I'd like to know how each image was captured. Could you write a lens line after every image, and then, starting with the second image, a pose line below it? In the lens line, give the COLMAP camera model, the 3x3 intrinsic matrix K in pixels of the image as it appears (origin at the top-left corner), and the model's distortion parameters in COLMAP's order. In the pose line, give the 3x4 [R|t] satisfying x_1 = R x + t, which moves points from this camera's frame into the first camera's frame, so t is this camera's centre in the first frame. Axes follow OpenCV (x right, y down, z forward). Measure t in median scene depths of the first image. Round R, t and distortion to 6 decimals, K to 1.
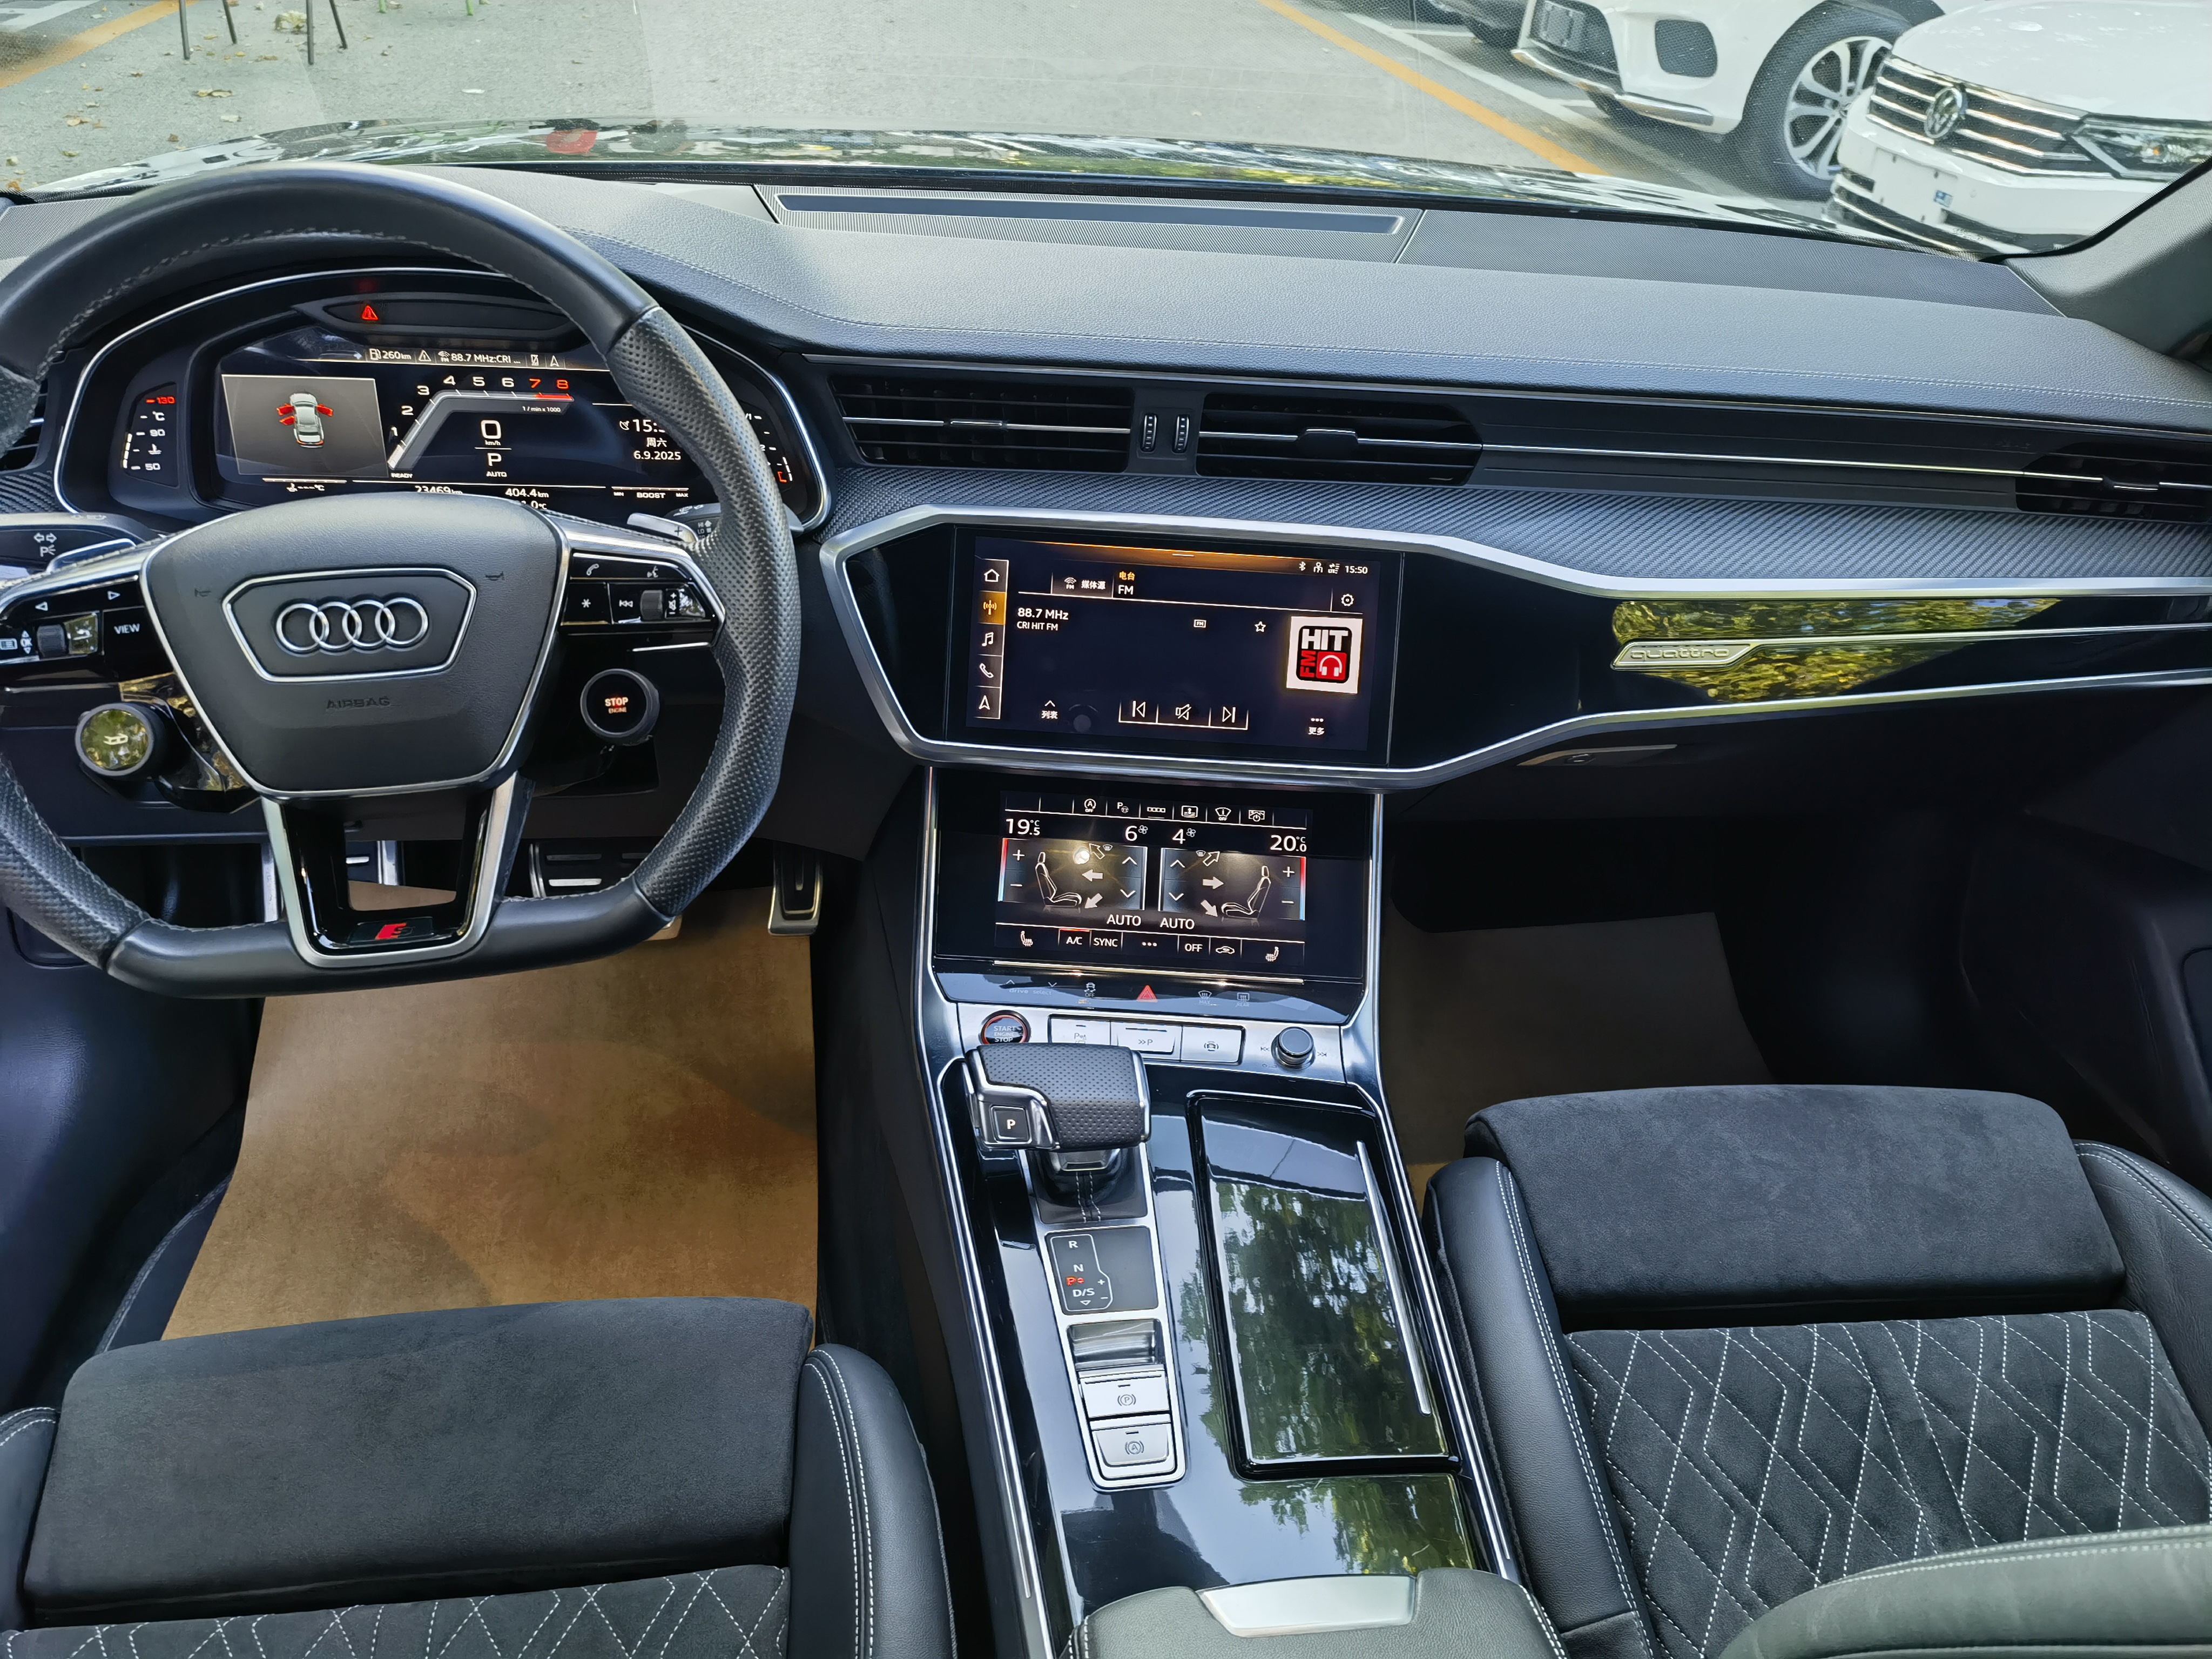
lens RADIAL K [[1708.4, 0, 1065.4], [0, 1708.4, 831.1], [0, 0, 1]] dist [0.010880, -0.002835]
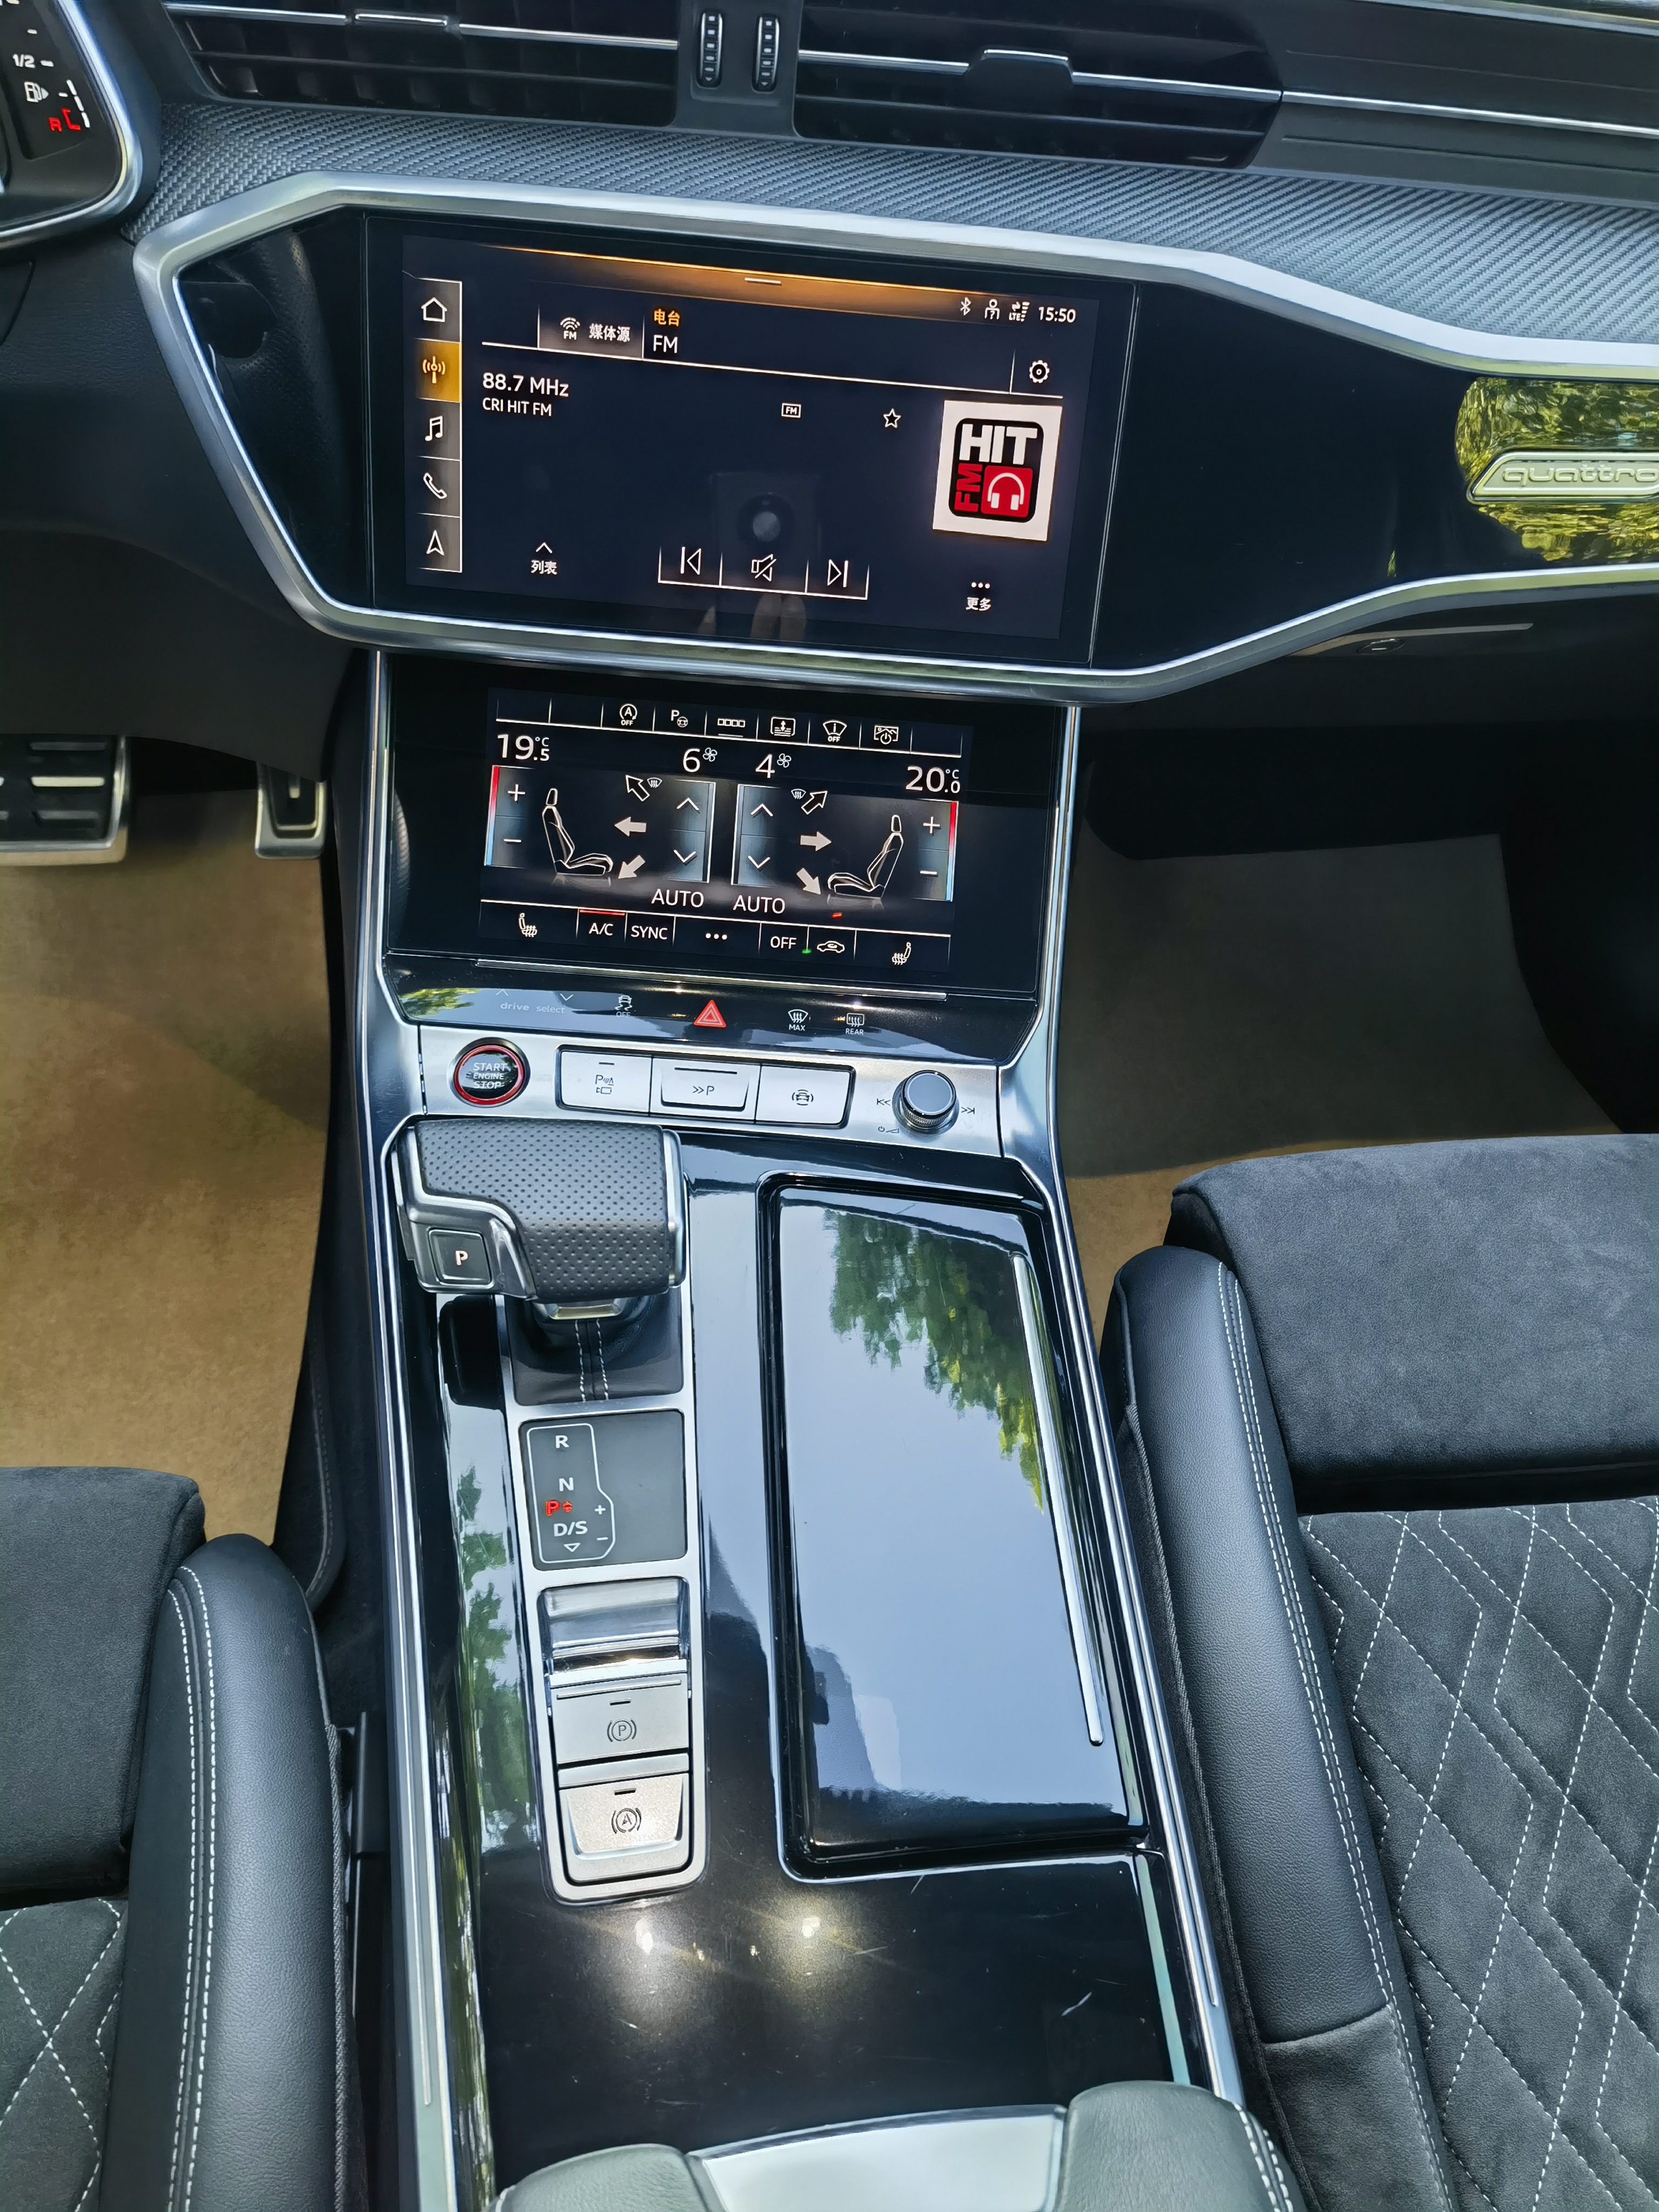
lens RADIAL K [[1707.6, 0, 829.5], [0, 1707.6, 1106.0], [0, 0, 1]] dist [0.080231, -0.115640]
pose [[0.999025, 0.005555, 0.043793, 0.066400], [-0.016249, 0.968670, 0.247820, -0.035407], [-0.041044, -0.248290, 0.967816, 0.356538]]
